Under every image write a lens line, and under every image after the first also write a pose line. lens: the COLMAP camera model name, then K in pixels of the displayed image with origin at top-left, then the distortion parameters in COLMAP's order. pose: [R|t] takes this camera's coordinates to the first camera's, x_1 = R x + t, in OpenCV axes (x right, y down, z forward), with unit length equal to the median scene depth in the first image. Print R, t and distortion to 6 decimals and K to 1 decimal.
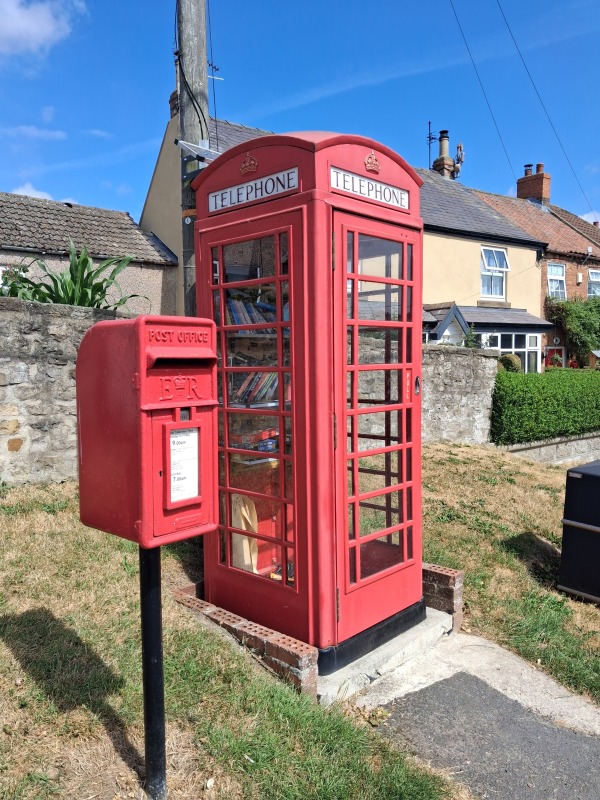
lens RADIAL K [[628.7, 0, 292.9], [0, 628.7, 407.8], [0, 0, 1]] dist [0.011601, -0.022641]
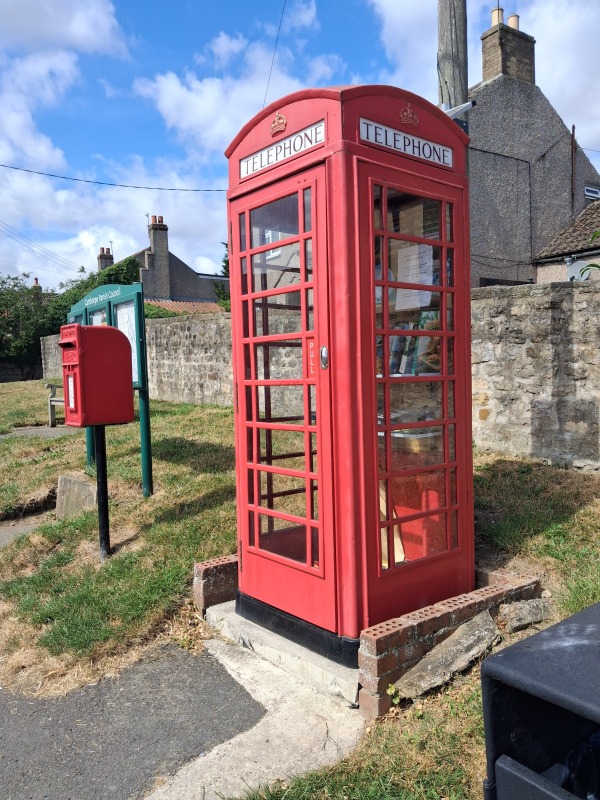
lens RADIAL K [[628.7, 0, 296.3], [0, 628.7, 400.4], [0, 0, 1]] dist [0.011601, -0.022641]
pose [[-0.122236, 0.055452, -0.990951, 0.743308], [-0.049646, 0.996847, 0.061905, -0.021539], [0.991259, 0.056764, -0.119098, 0.792352]]
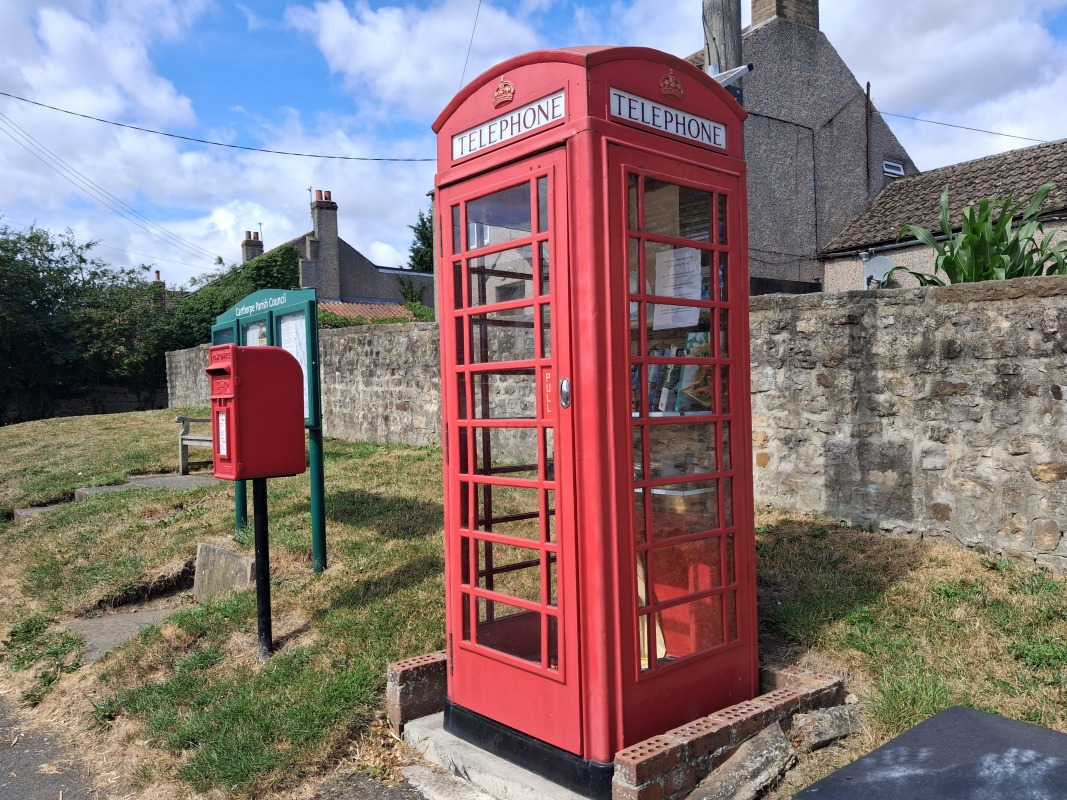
lens RADIAL K [[838.6, 0, 538.9], [0, 838.6, 403.4], [0, 0, 1]] dist [0.011601, -0.022641]
pose [[-0.083751, 0.019588, -0.996294, 0.759698], [-0.050435, 0.998442, 0.023870, -0.033022], [0.995210, 0.052247, -0.082633, 0.777241]]
